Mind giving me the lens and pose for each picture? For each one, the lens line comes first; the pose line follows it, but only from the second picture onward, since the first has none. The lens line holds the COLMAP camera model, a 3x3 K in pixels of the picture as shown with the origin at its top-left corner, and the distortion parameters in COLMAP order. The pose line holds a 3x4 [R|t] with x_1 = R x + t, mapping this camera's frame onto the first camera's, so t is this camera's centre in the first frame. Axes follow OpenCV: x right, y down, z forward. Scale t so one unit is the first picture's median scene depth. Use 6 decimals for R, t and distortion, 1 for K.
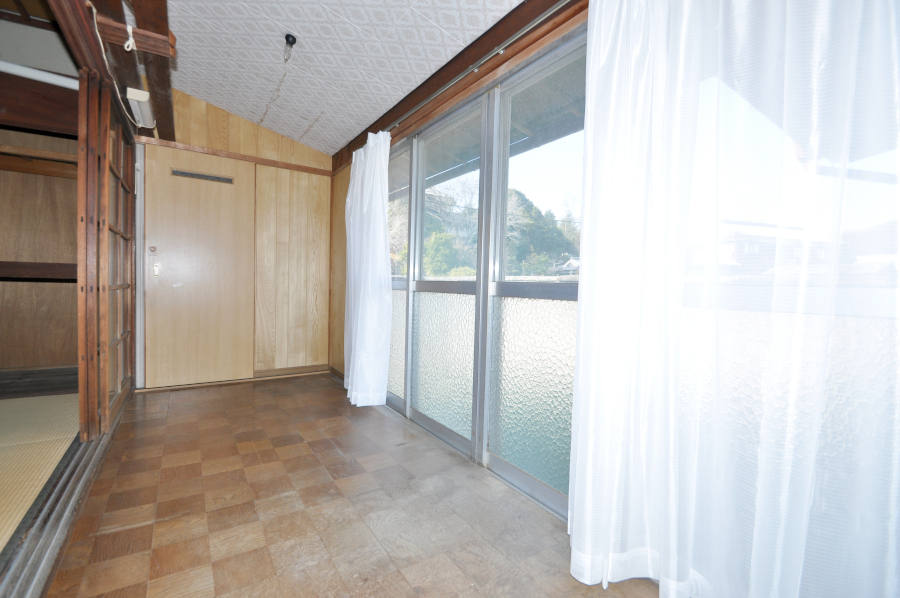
lens RADIAL K [[396.2, 0, 447.7], [0, 396.2, 299.2], [0, 0, 1]] dist [-0.013626, -0.001267]
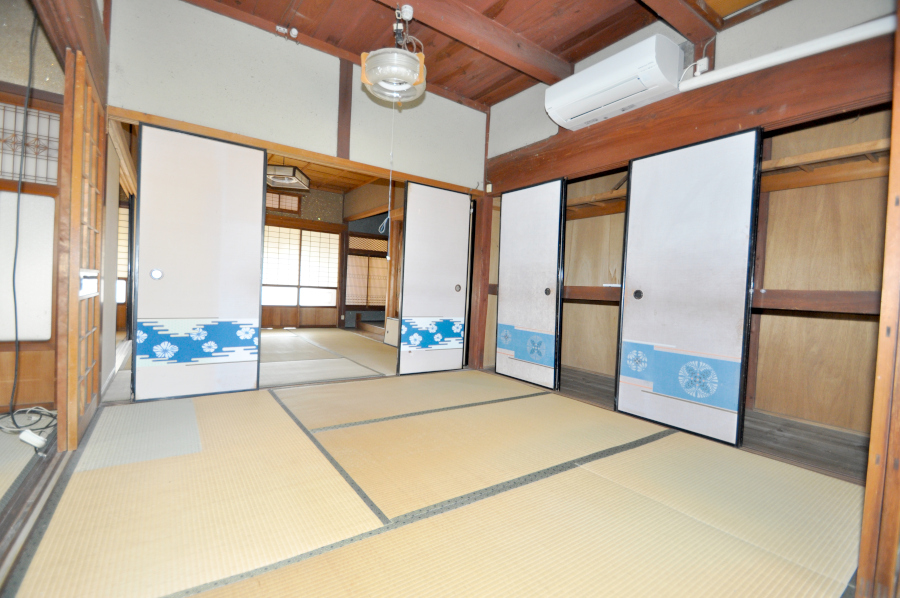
lens RADIAL K [[396.2, 0, 439.8], [0, 396.2, 300.9], [0, 0, 1]] dist [-0.013626, -0.001267]
pose [[0.004195, 0.001709, -0.999990, -0.246839], [-0.081406, 0.996680, 0.001362, -0.011431], [0.996672, 0.081399, 0.004320, 0.231656]]
